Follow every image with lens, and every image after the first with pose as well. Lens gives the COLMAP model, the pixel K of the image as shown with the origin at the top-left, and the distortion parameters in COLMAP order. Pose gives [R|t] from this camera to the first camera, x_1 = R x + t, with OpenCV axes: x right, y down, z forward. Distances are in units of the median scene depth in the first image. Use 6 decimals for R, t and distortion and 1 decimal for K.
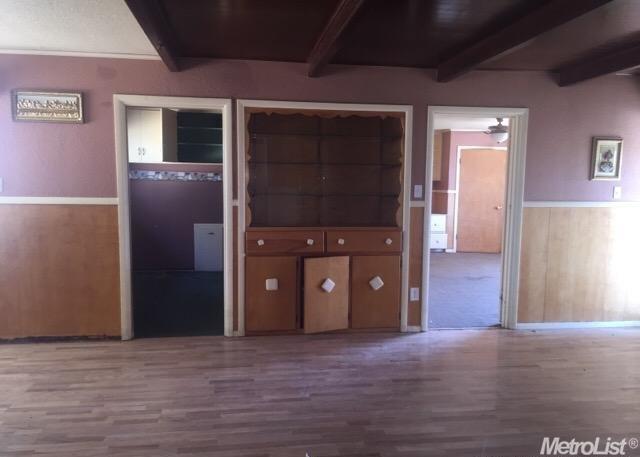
lens RADIAL K [[544.9, 0, 320.0], [0, 544.9, 228.5], [0, 0, 1]] dist [0.037019, -0.010099]
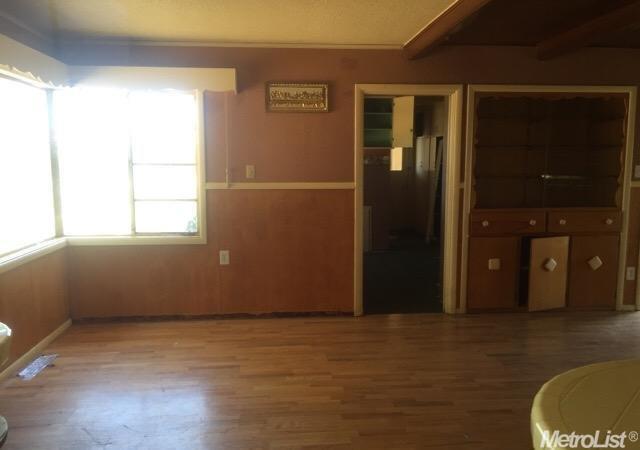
lens RADIAL K [[543.9, 0, 320.0], [0, 543.9, 225.0], [0, 0, 1]] dist [0.104864, -0.162541]
pose [[0.998202, -0.007908, -0.059408, -0.360443], [0.009415, 0.999640, 0.025132, -0.000611], [0.059188, -0.025646, 0.997917, -0.057248]]
